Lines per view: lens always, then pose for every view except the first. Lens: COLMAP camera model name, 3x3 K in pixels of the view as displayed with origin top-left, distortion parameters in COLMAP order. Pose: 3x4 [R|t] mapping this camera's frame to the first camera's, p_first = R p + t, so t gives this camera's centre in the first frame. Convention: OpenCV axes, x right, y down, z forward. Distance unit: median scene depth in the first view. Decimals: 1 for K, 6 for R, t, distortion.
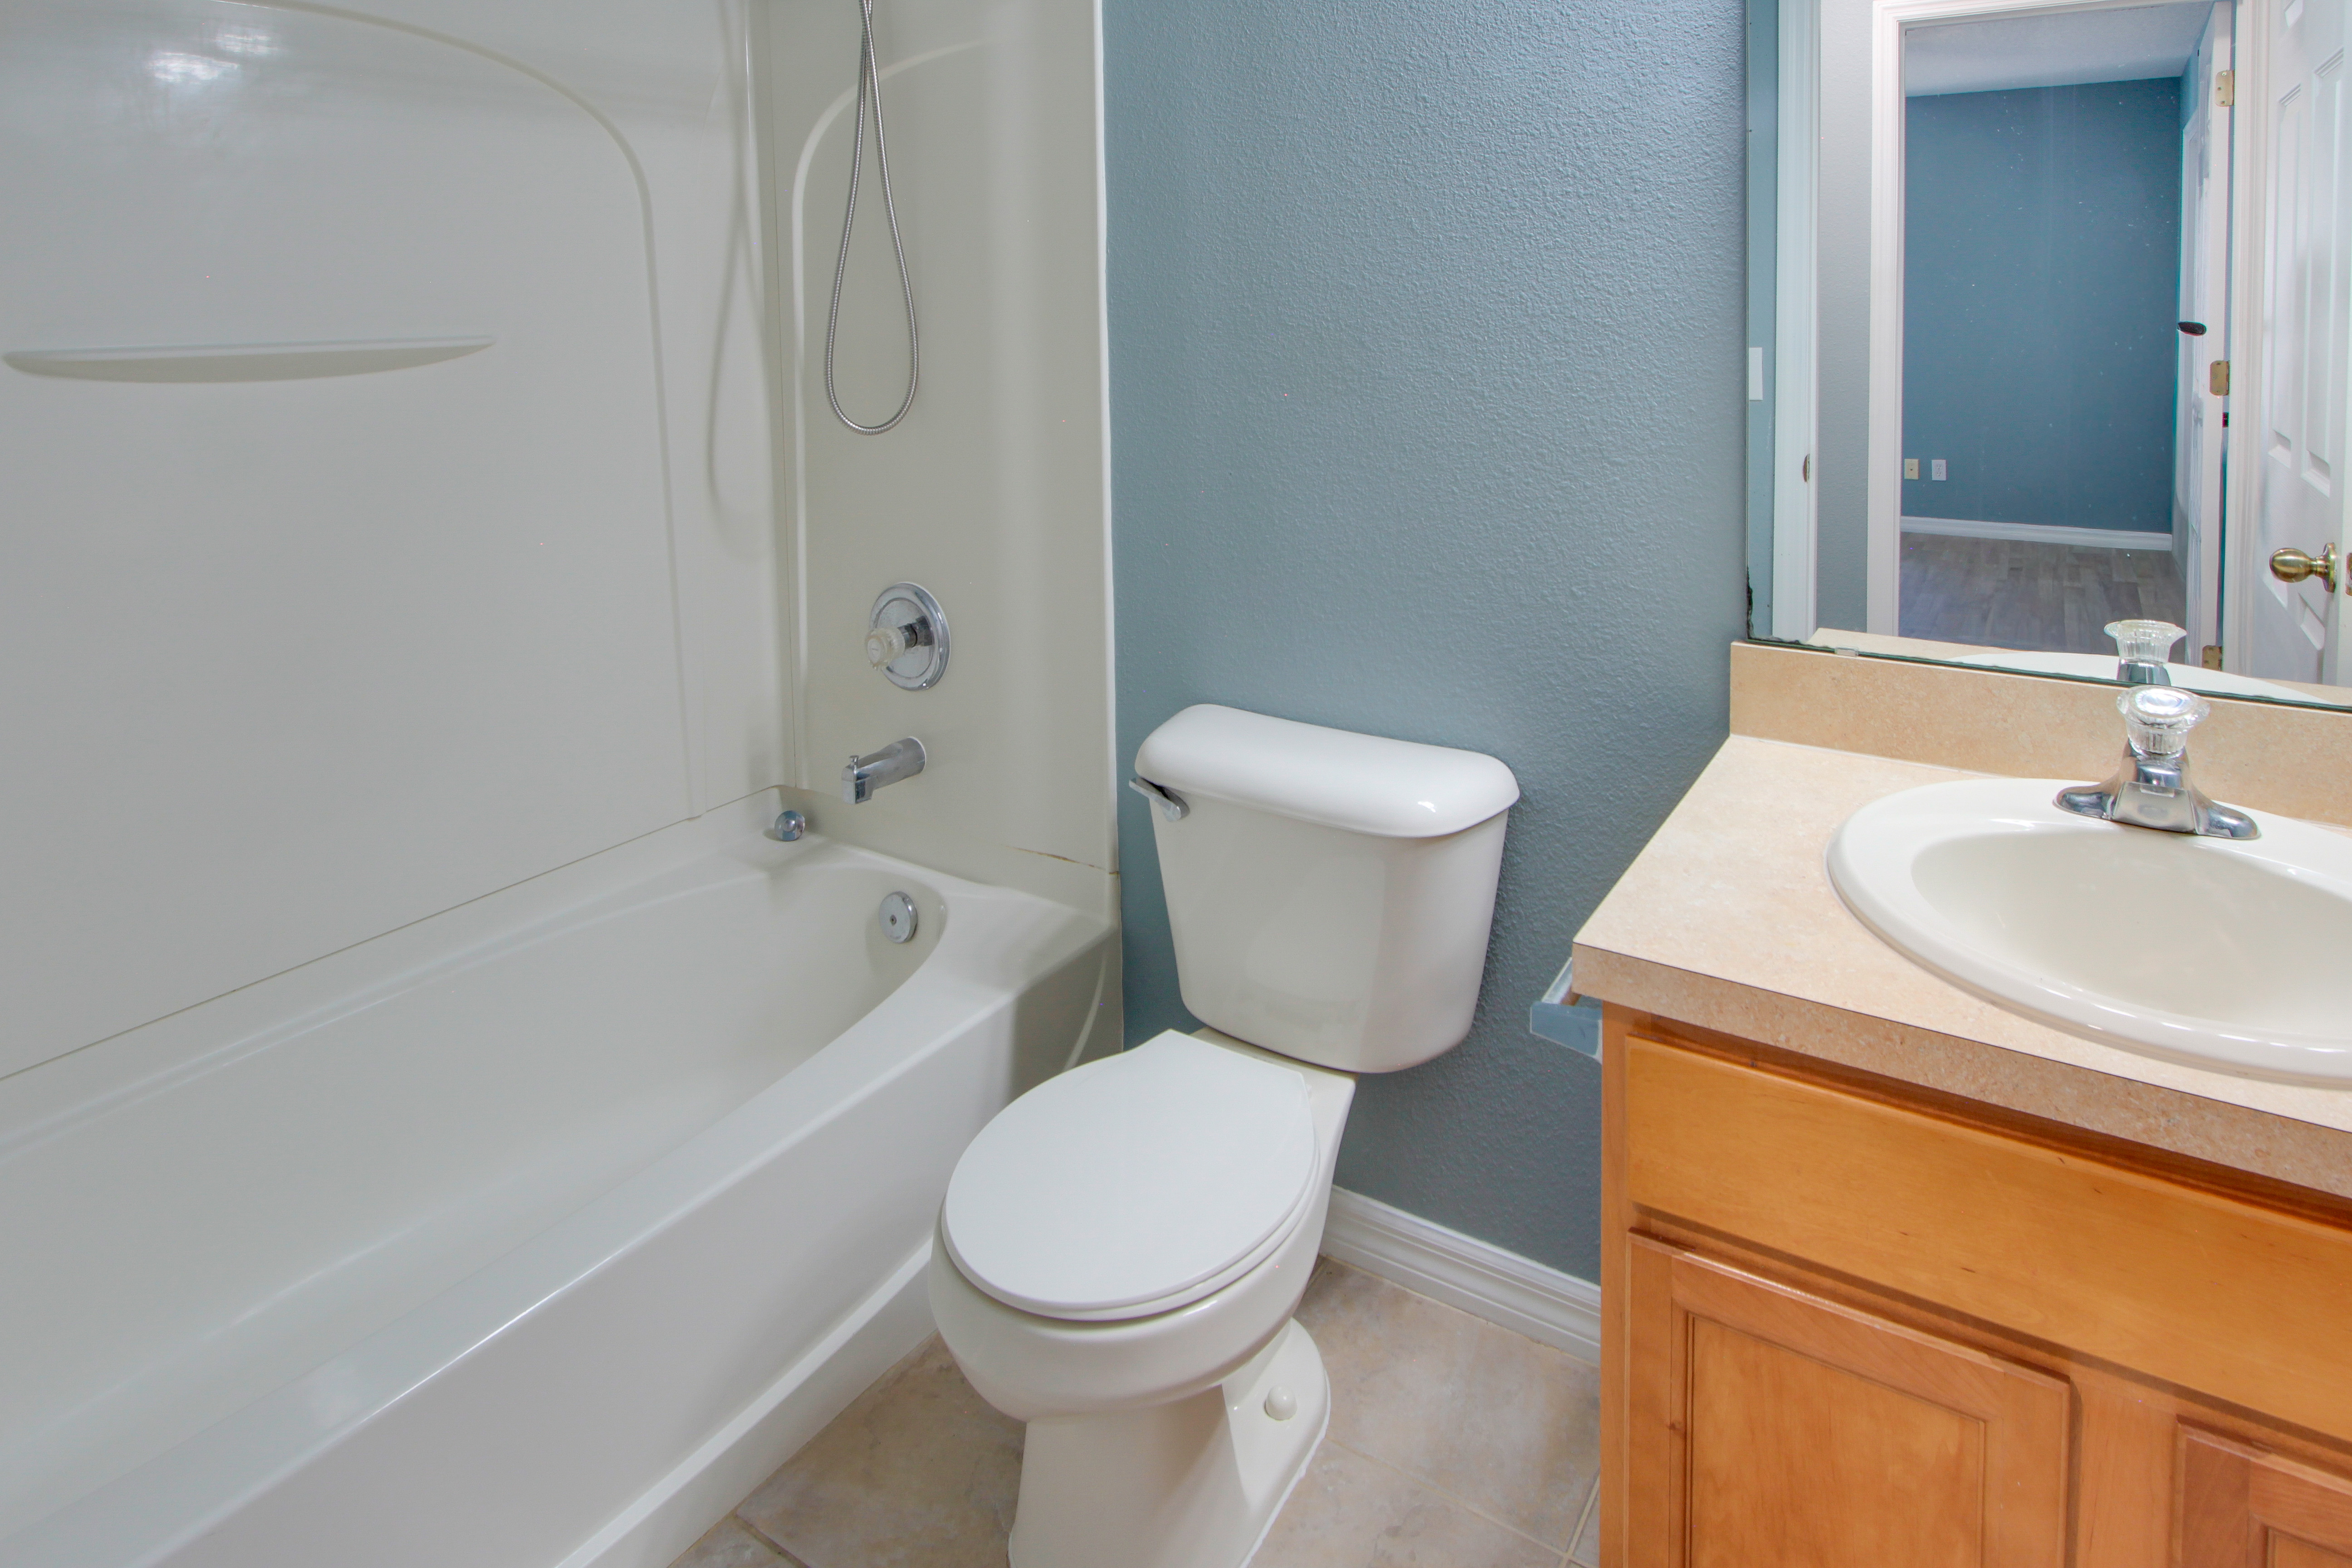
lens RADIAL K [[1383.2, 0, 1179.2], [0, 1383.2, 321.8], [0, 0, 1]] dist [-0.002731, 0.002786]
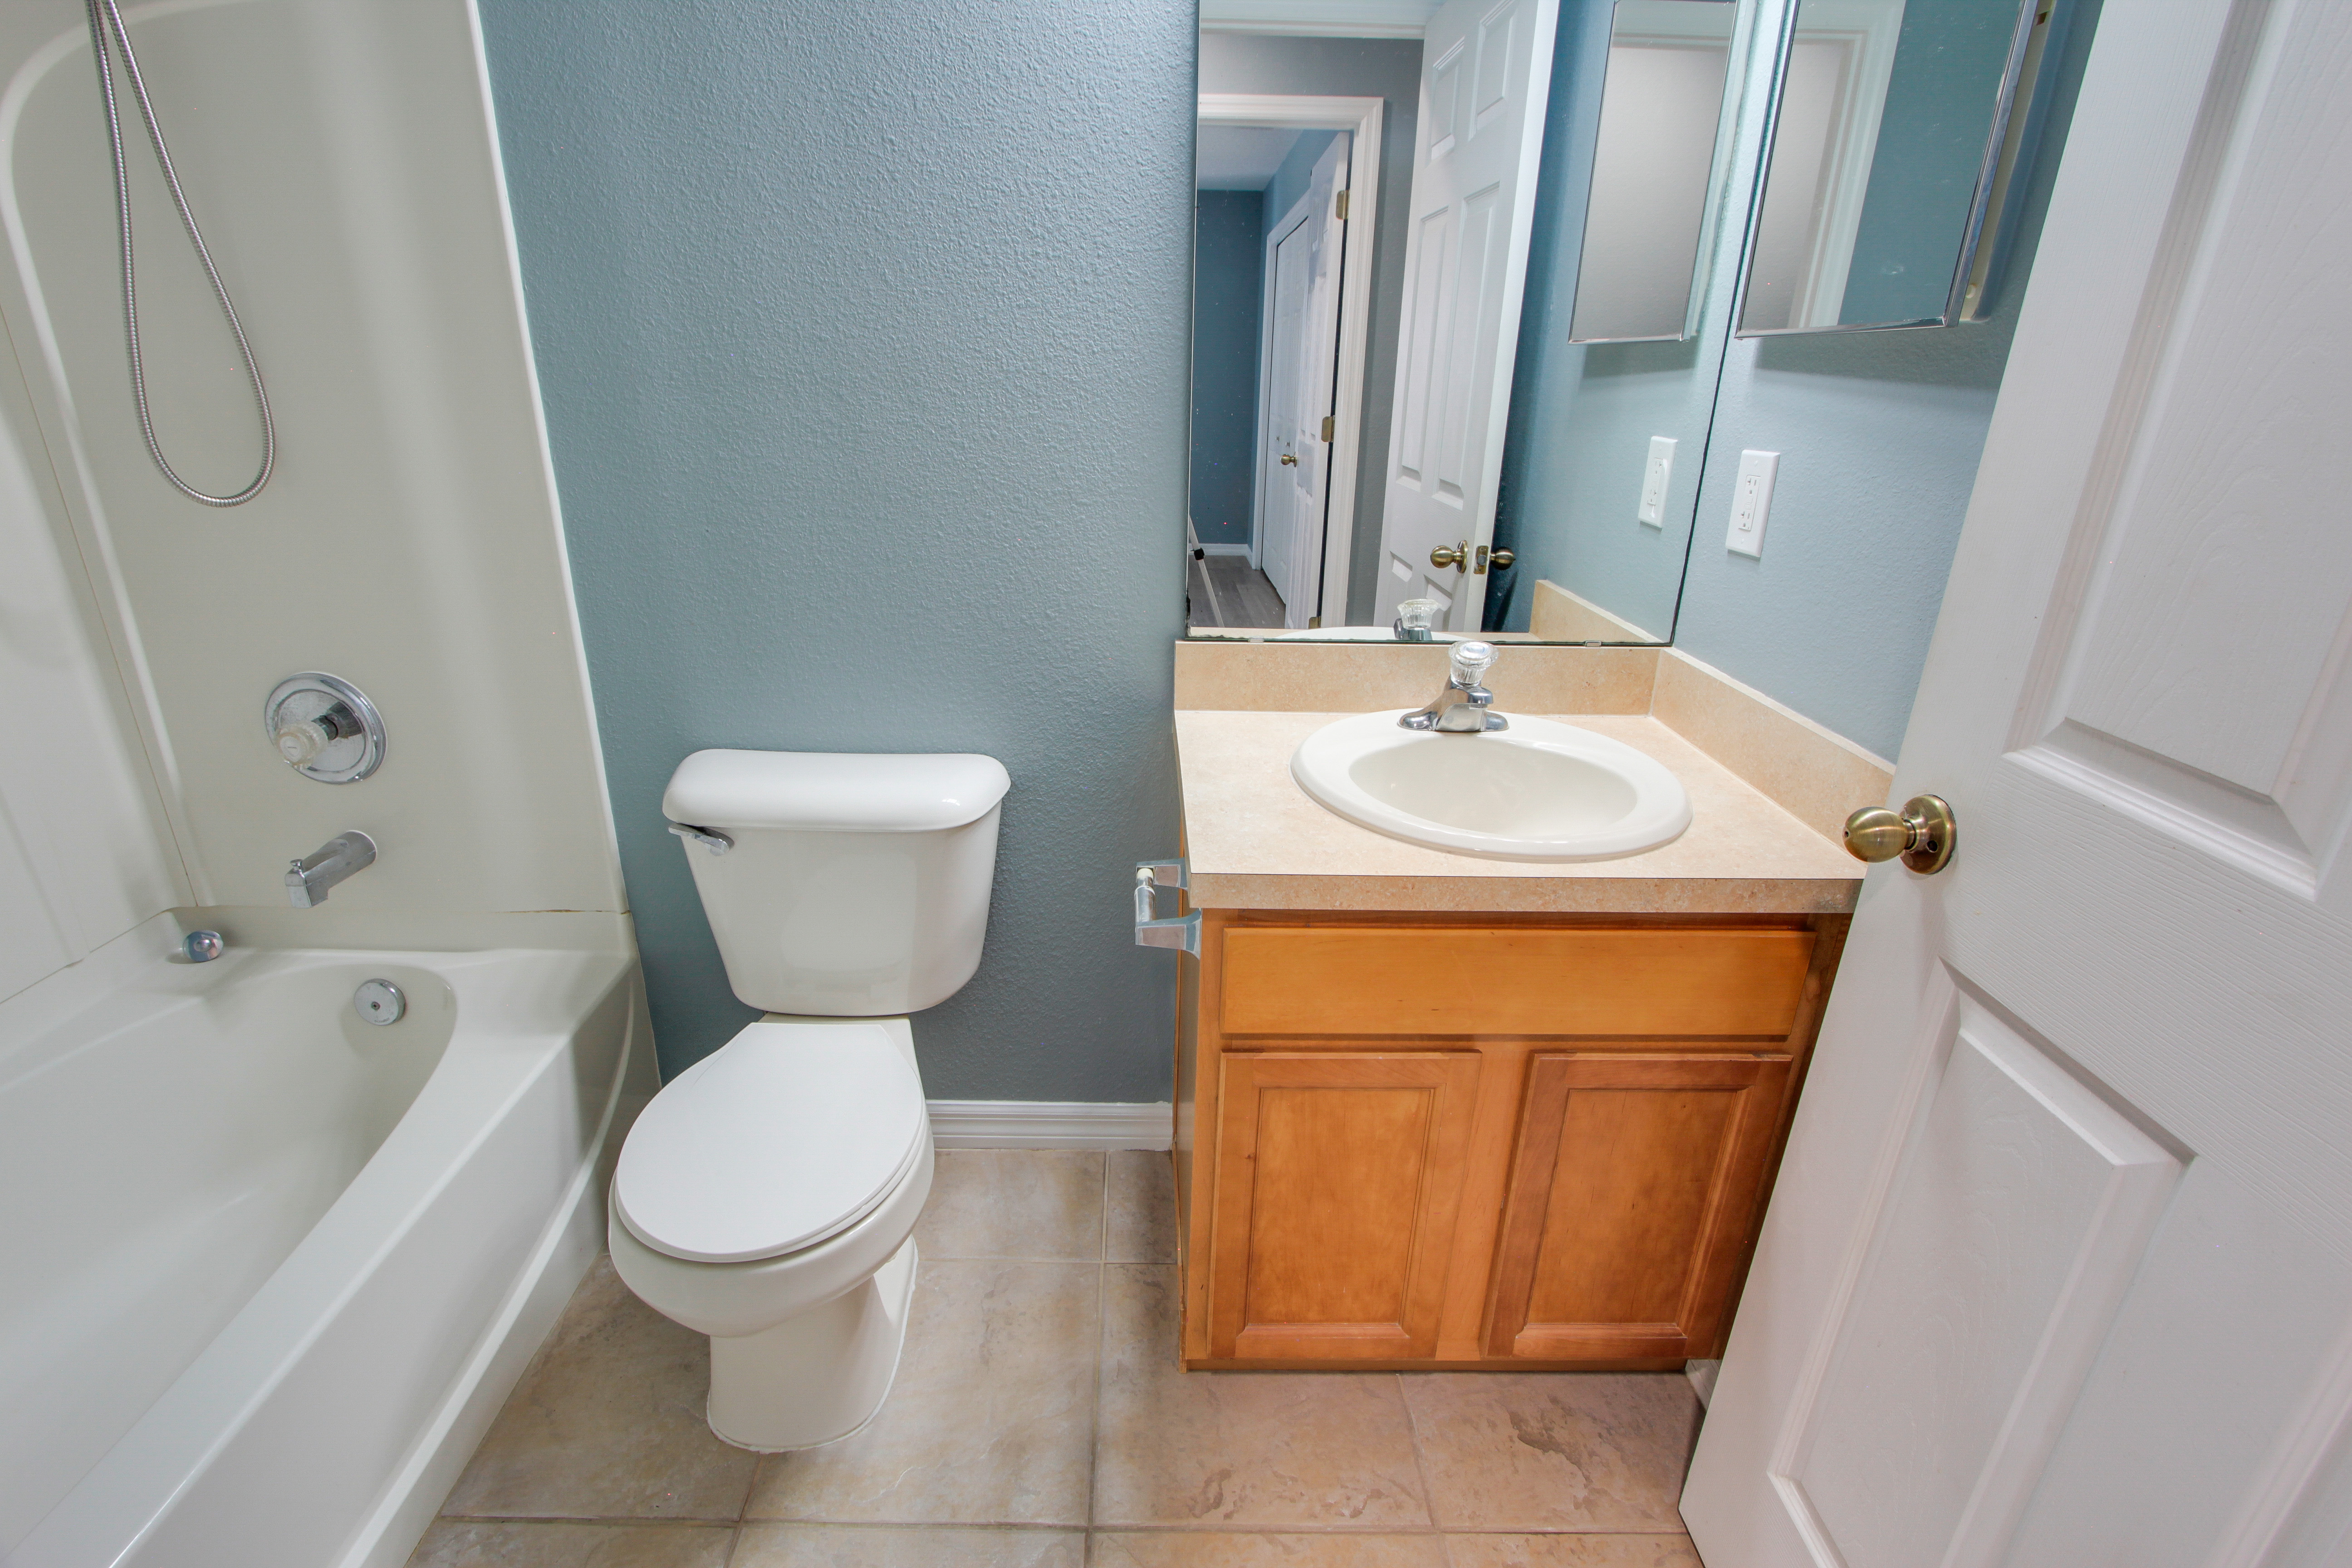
lens RADIAL K [[1170.9, 0, 1176.0], [0, 1170.9, 784.0], [0, 0, 1]] dist [-0.002727, 0.000712]
pose [[0.836573, -0.163353, 0.522936, -0.184535], [-0.015690, 0.946978, 0.320914, 0.005701], [-0.547631, -0.276673, 0.789653, 0.091309]]
